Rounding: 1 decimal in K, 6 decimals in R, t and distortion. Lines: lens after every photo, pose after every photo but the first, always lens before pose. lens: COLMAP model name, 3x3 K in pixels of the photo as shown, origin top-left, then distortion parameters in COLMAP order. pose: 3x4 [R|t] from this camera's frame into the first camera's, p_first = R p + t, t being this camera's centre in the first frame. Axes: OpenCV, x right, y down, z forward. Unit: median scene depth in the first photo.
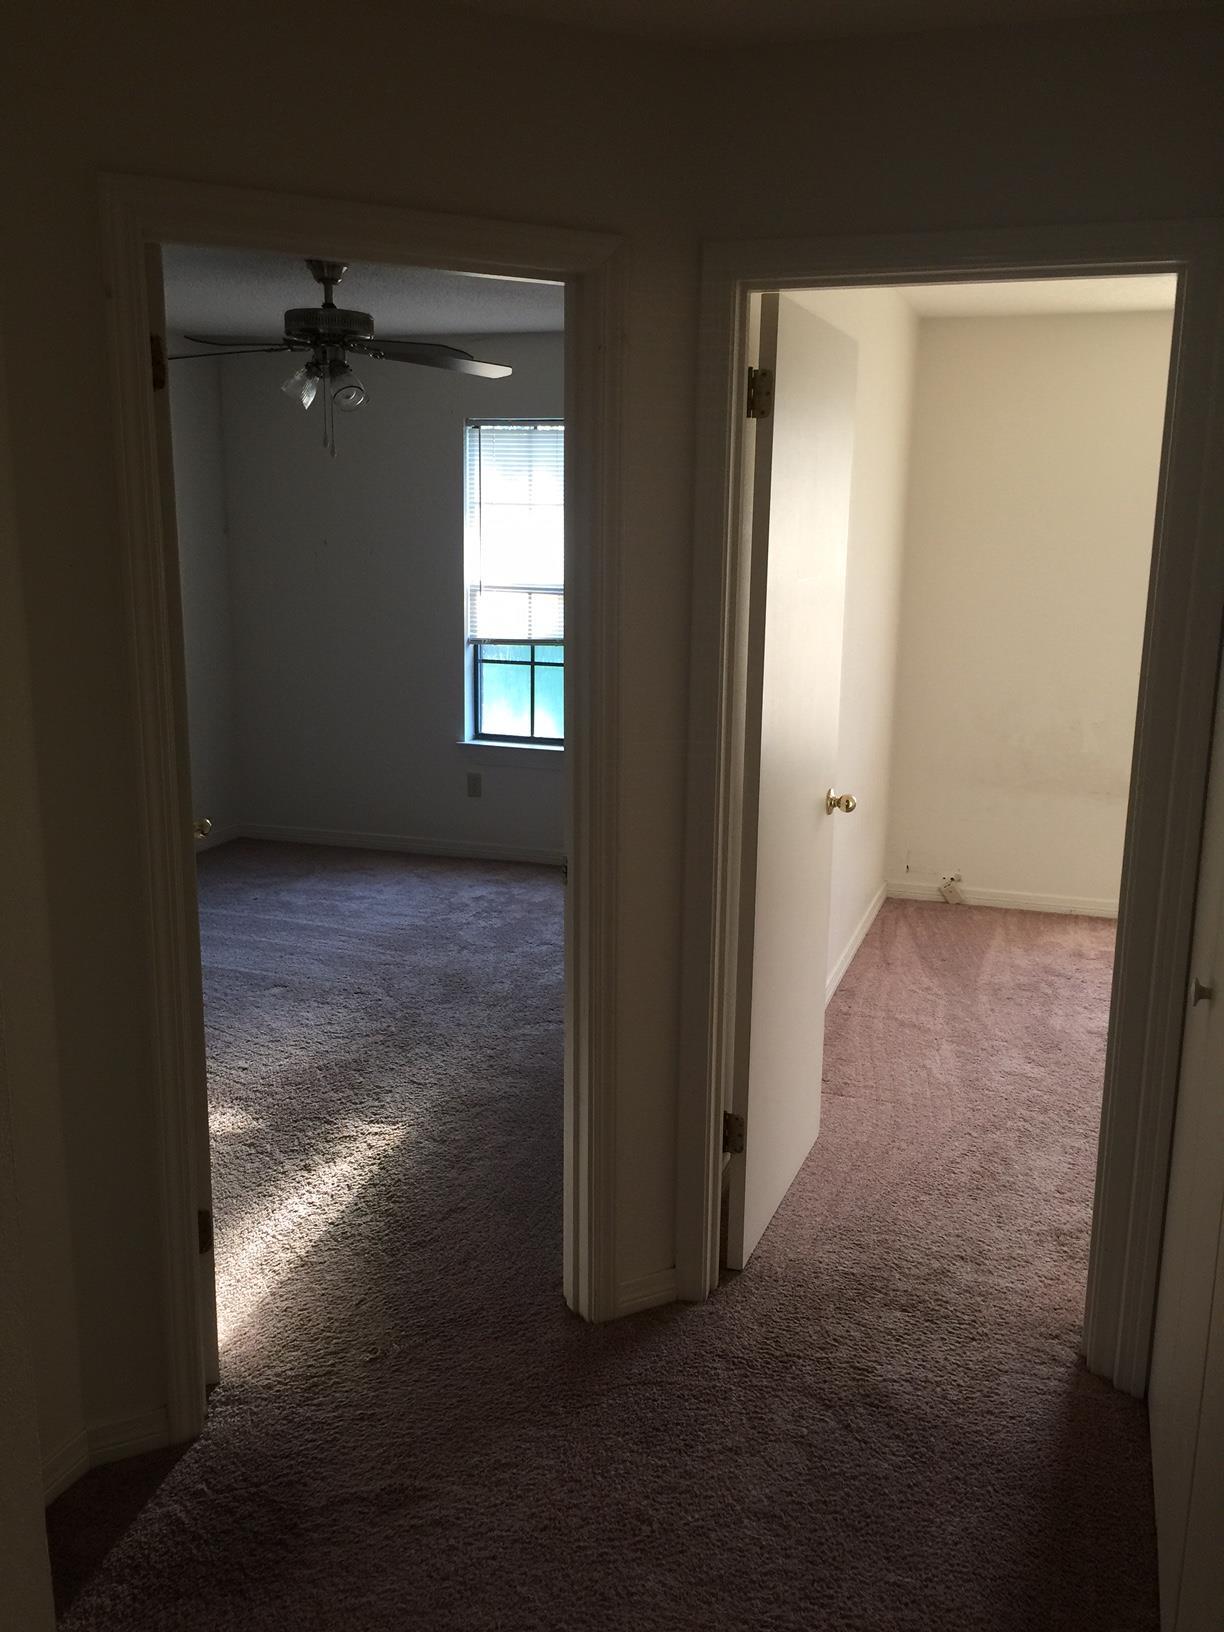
lens RADIAL K [[1390.7, 0, 612.0], [0, 1390.7, 816.0], [0, 0, 1]] dist [0.077252, -0.121508]
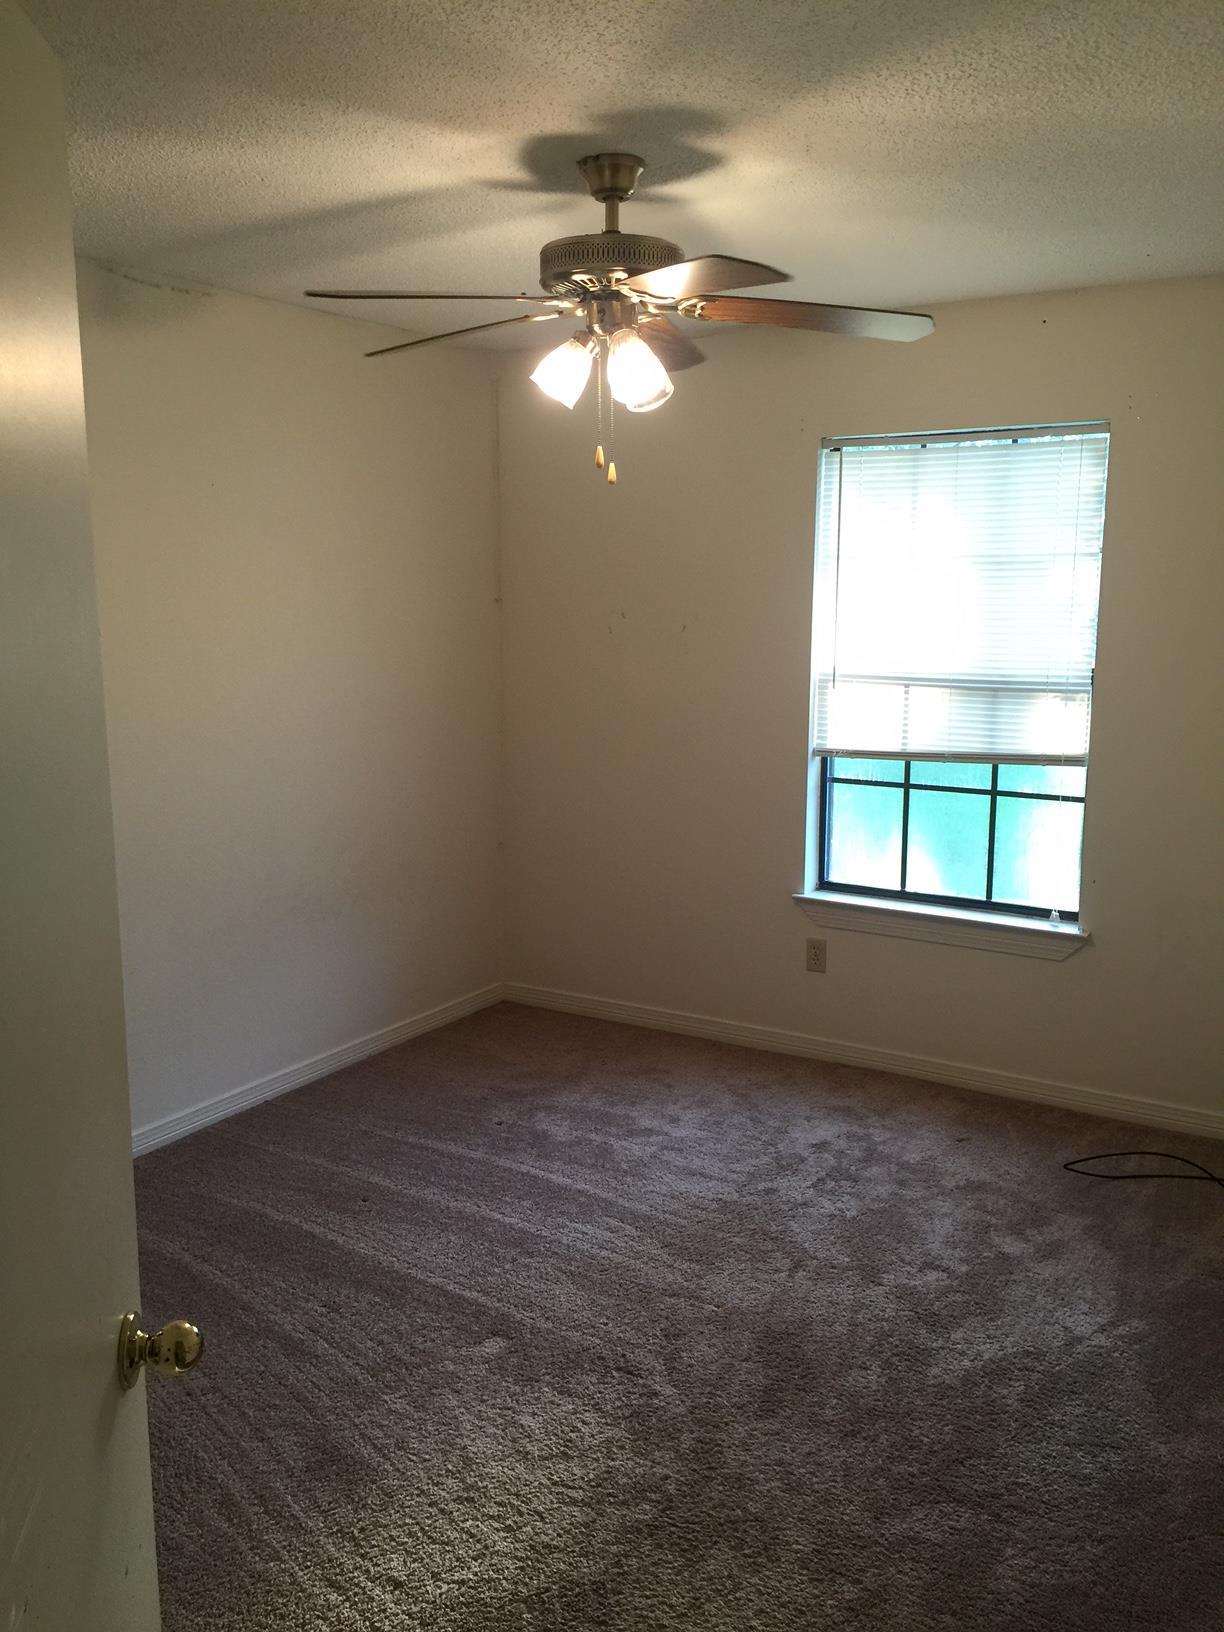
lens RADIAL K [[1390.7, 0, 612.0], [0, 1390.7, 816.0], [0, 0, 1]] dist [0.077252, -0.121508]
pose [[0.972477, 0.025128, -0.231639, -0.042606], [-0.034874, 0.998666, -0.038078, -0.069523], [0.230374, 0.045108, 0.972056, 0.326092]]
